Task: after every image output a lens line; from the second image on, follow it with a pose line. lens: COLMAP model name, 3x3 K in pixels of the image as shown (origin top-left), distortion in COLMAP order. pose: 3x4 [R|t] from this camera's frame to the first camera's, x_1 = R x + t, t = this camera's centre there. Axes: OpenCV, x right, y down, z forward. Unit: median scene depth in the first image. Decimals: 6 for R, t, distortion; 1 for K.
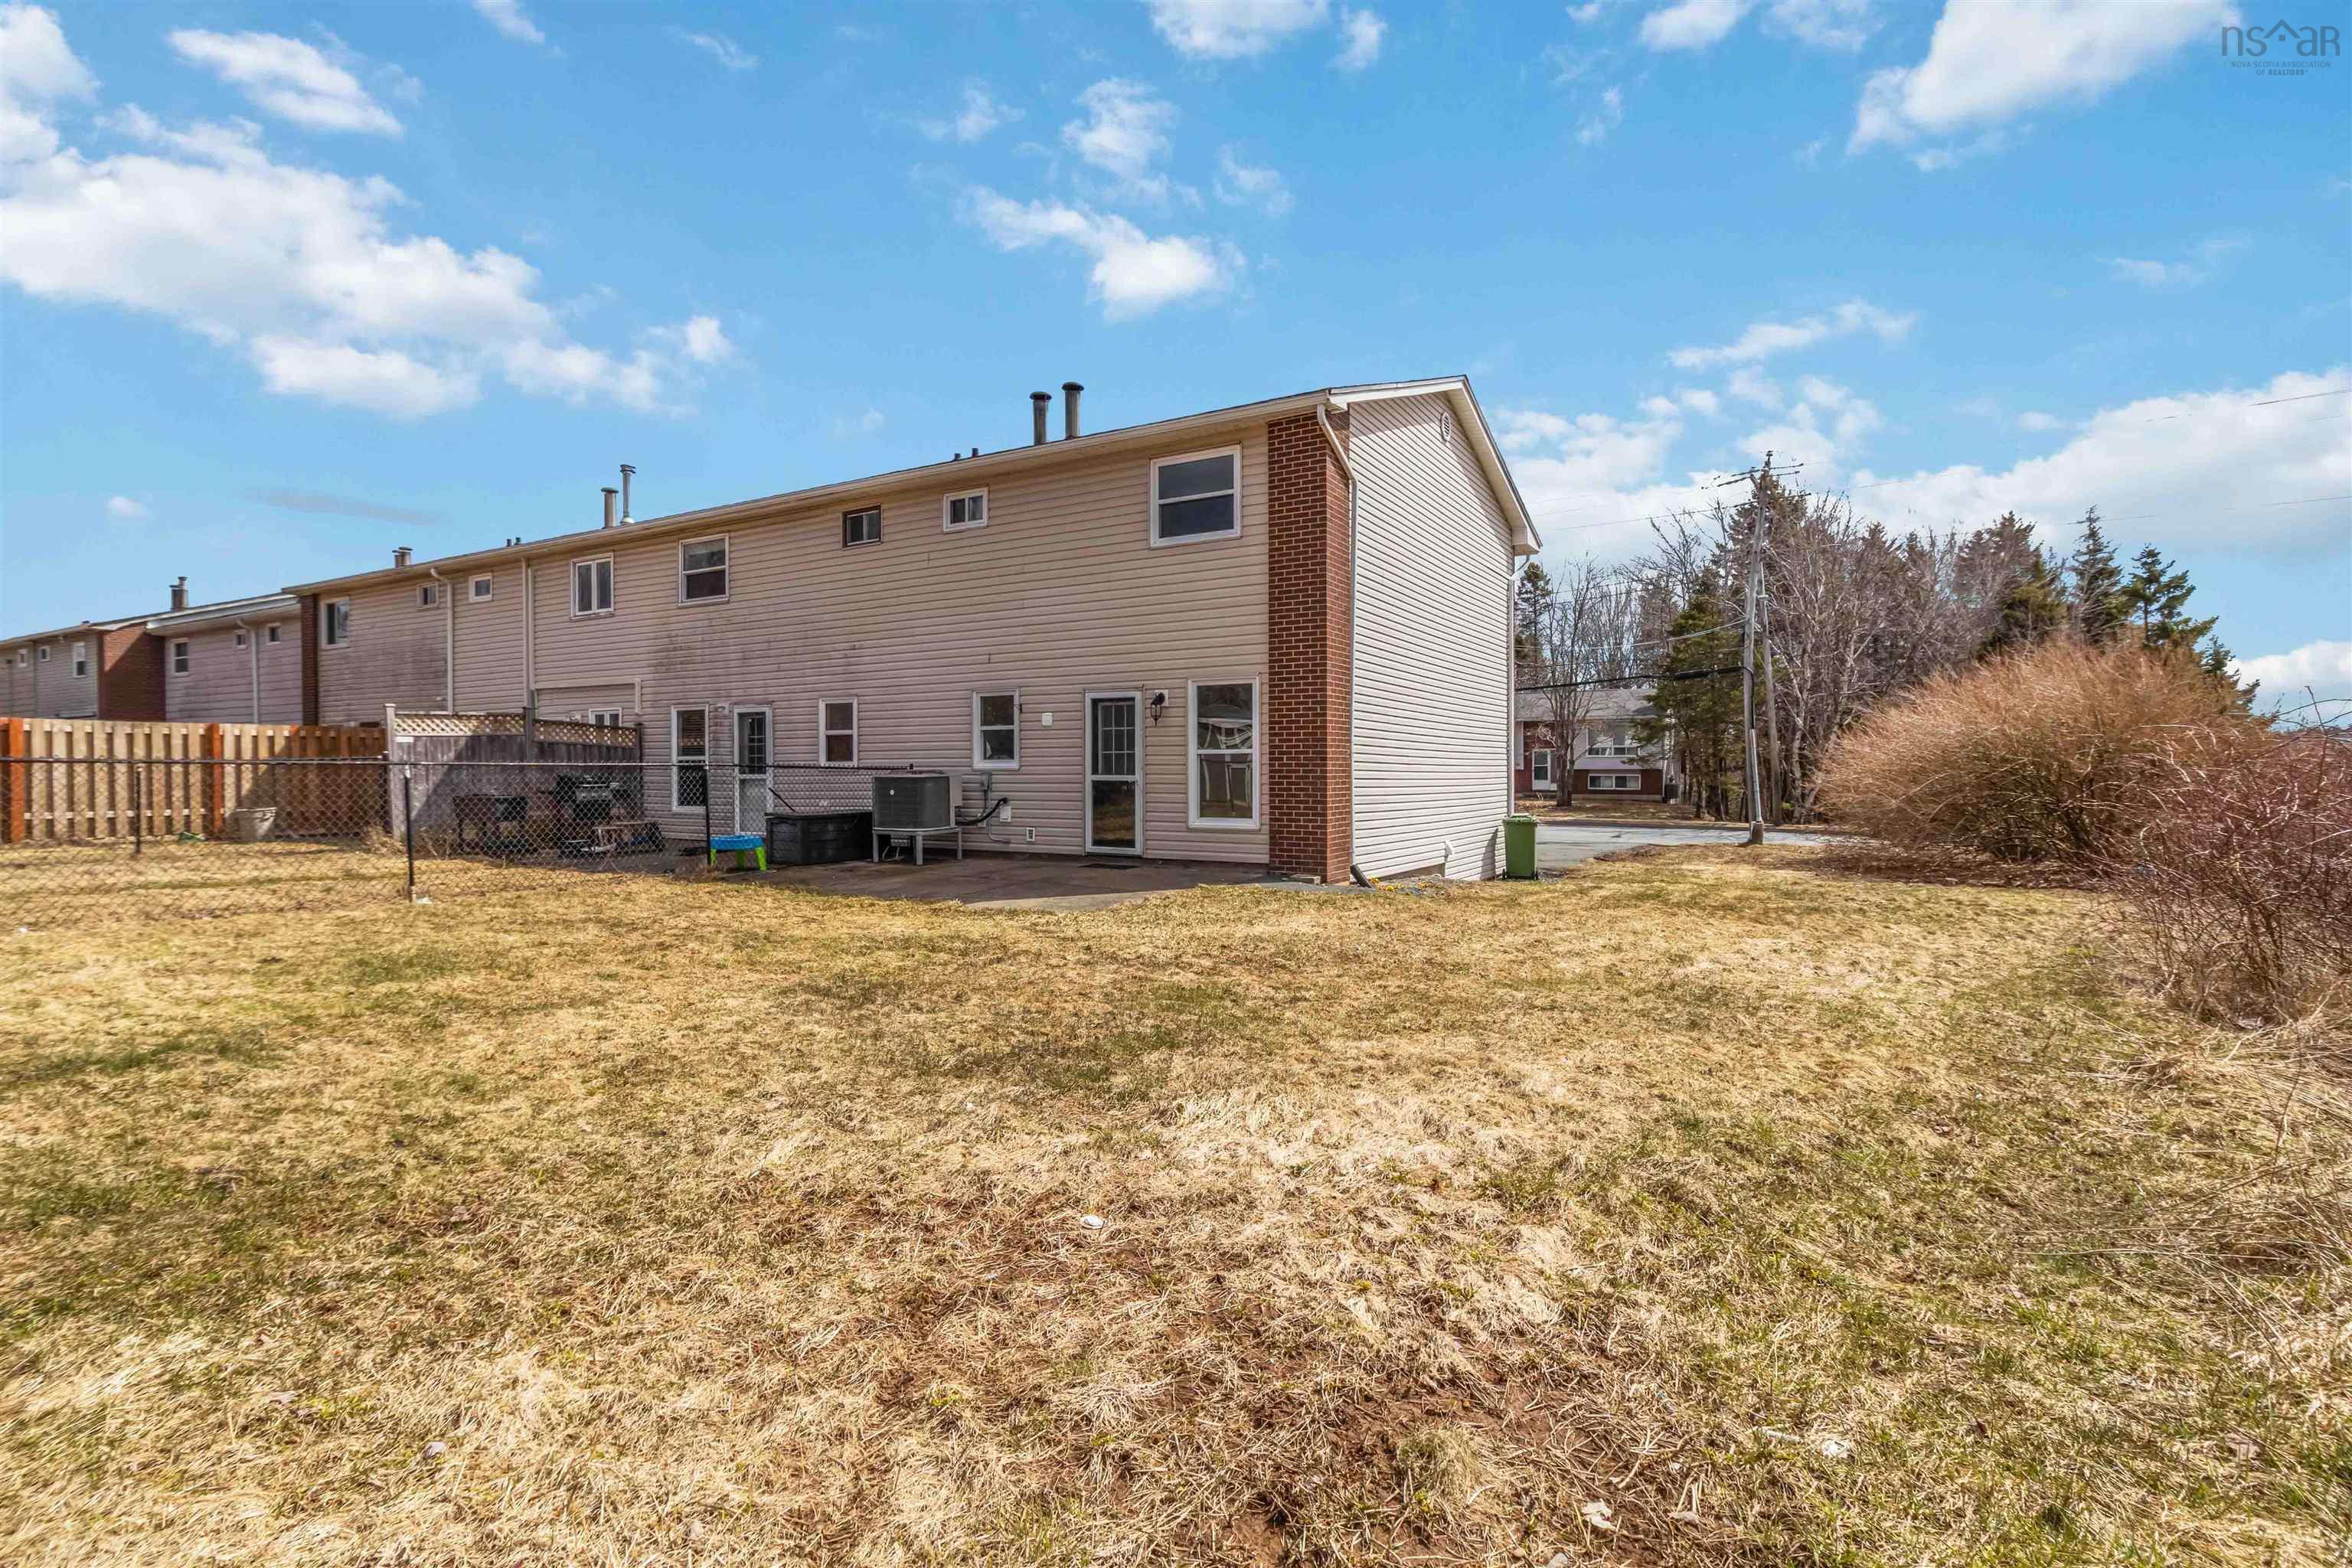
lens RADIAL K [[1096.2, 0, 1176.9], [0, 1096.2, 785.2], [0, 0, 1]] dist [-0.000117, -0.000412]
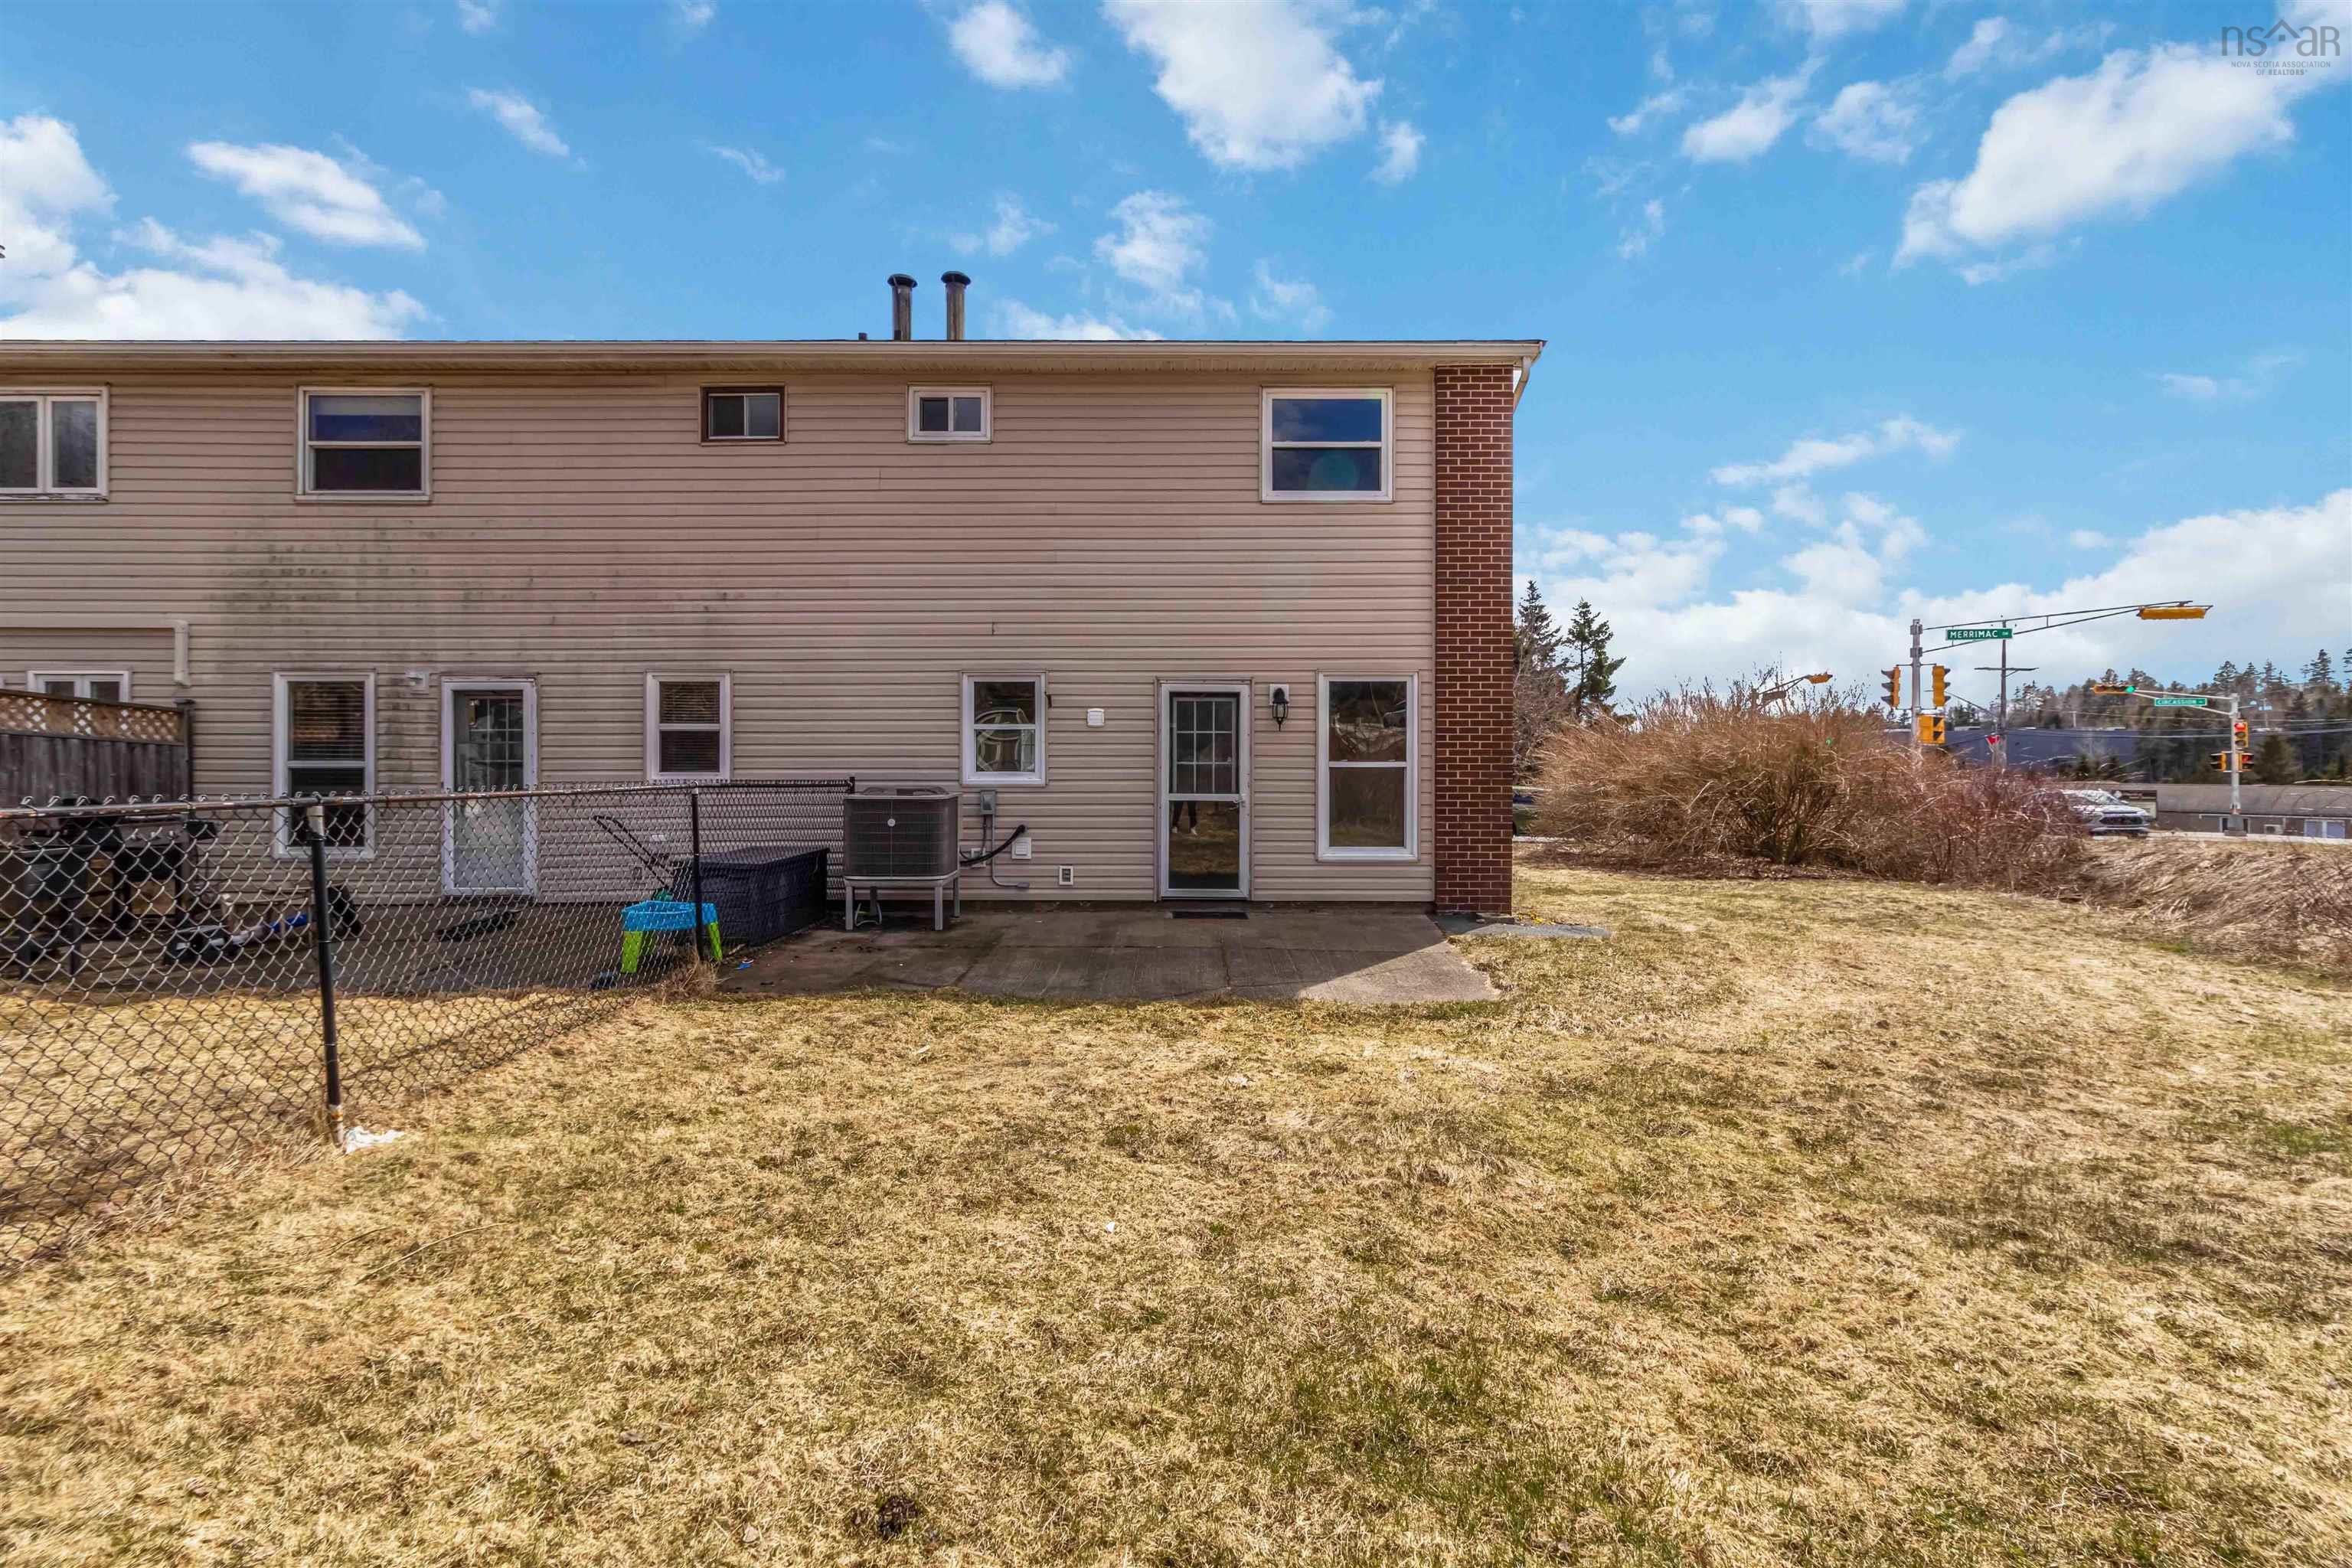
lens RADIAL K [[1158.5, 0, 1175.8], [0, 1158.5, 788.3], [0, 0, 1]] dist [0.000664, 0.000828]
pose [[0.862517, -0.001814, 0.506026, -0.459789], [0.002802, 0.999995, -0.001191, -0.011430], [-0.506021, 0.002445, 0.862518, 0.301199]]
